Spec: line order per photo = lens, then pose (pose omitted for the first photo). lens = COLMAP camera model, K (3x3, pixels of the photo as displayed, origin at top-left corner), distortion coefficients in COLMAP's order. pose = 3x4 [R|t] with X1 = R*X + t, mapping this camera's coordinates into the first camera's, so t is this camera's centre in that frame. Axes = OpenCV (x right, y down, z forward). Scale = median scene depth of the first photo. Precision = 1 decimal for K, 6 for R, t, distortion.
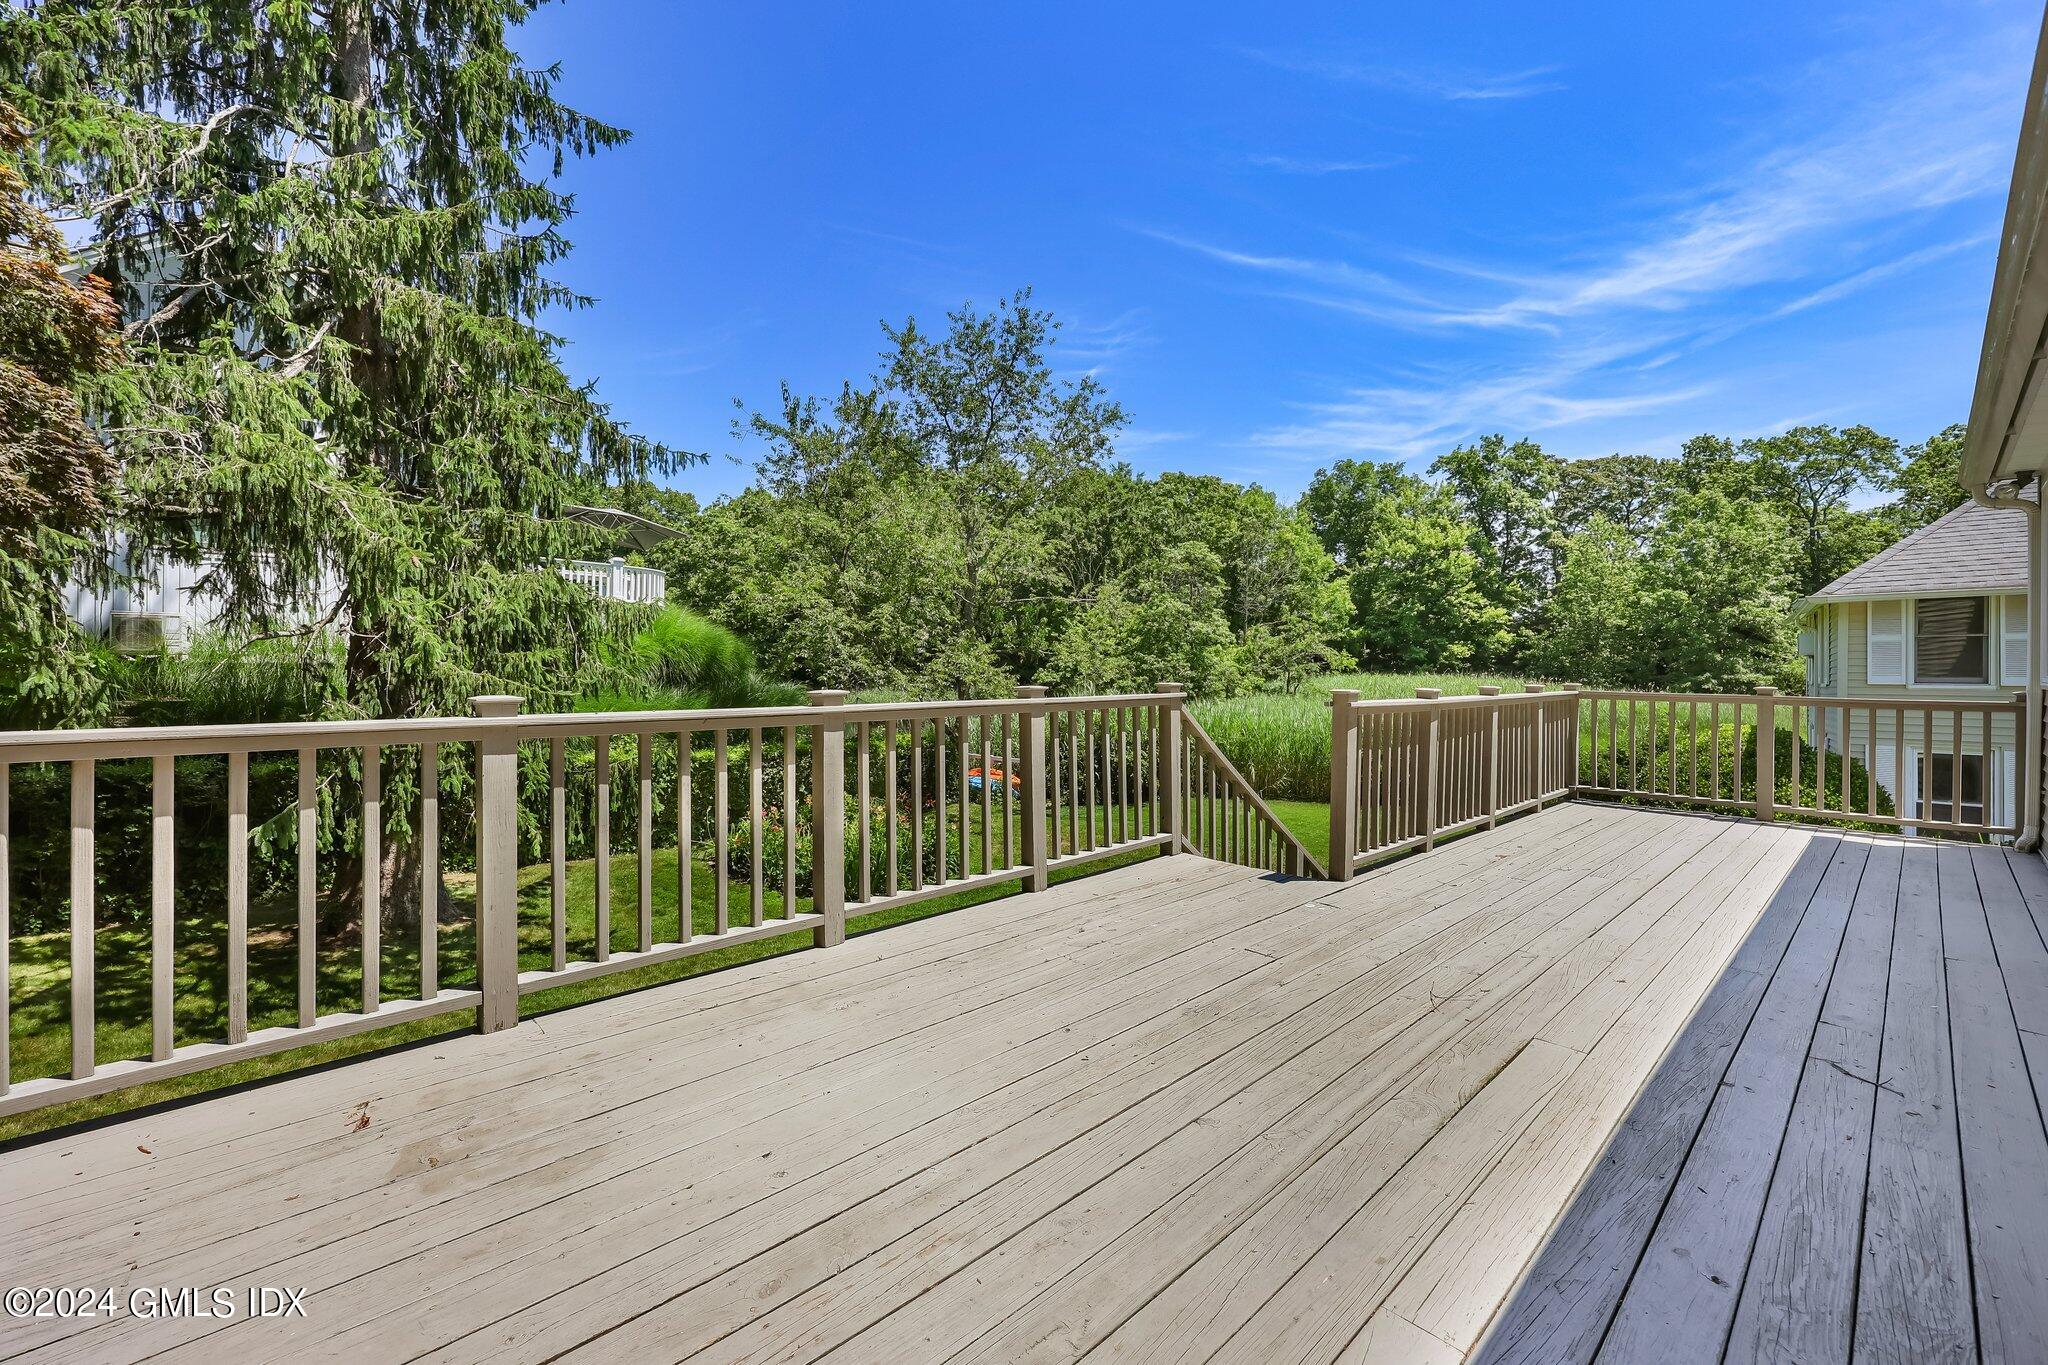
lens RADIAL K [[819.3, 0, 1011.6], [0, 819.3, 675.1], [0, 0, 1]] dist [-0.001062, -0.000314]
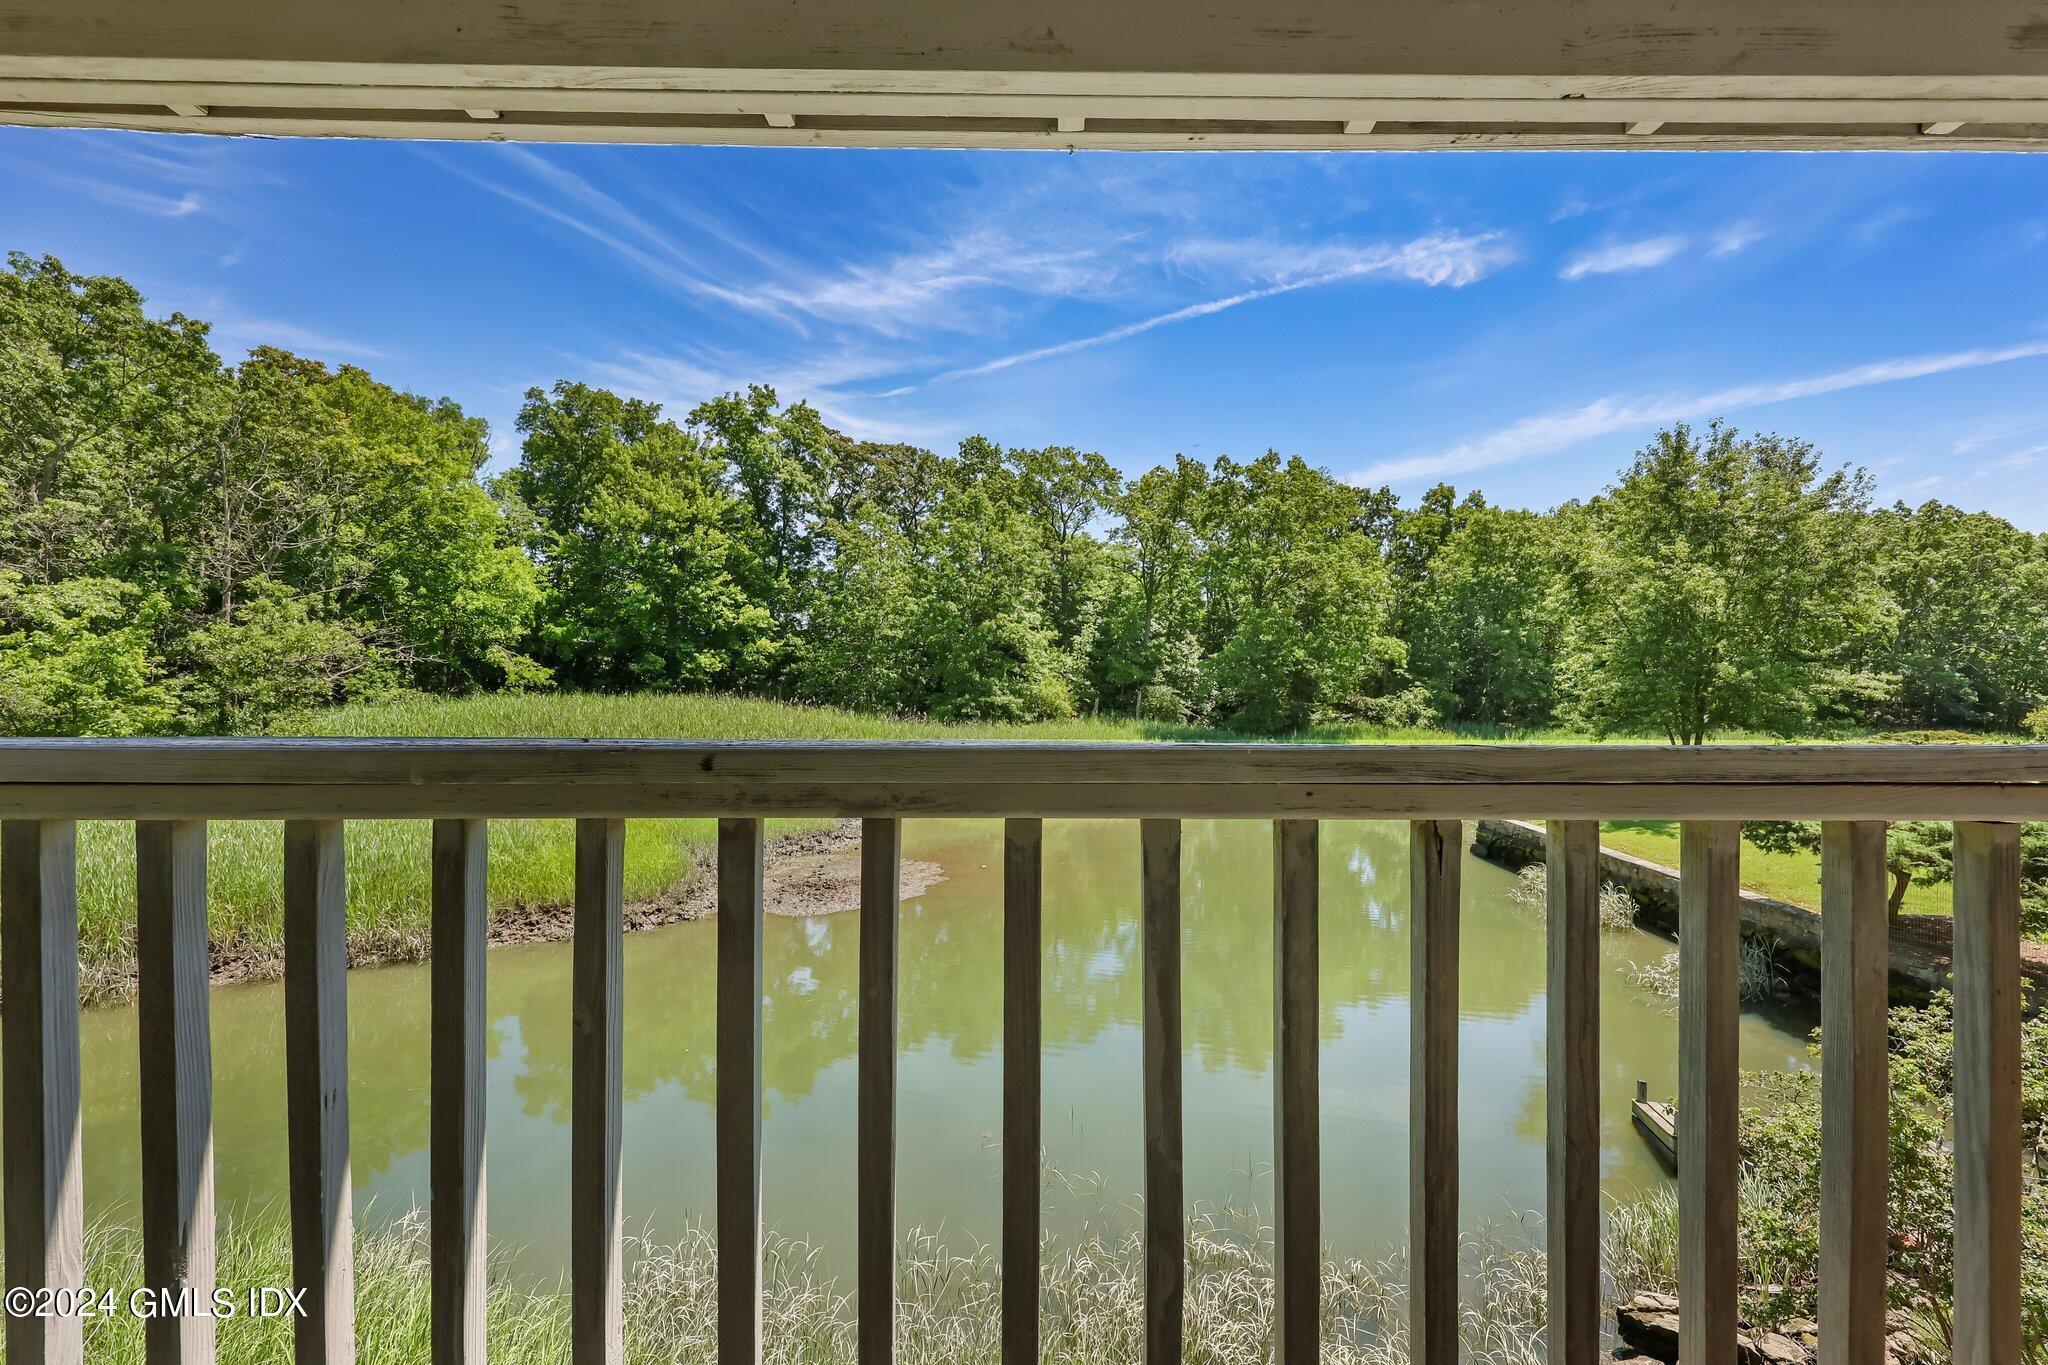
lens RADIAL K [[842.2, 0, 1028.0], [0, 842.2, 692.7], [0, 0, 1]] dist [0.000253, 0.000156]
pose [[0.758823, 0.002260, 0.651293, 0.272704], [-0.006709, 0.999968, 0.004346, -0.007725], [-0.651263, -0.007668, 0.758814, 0.241191]]
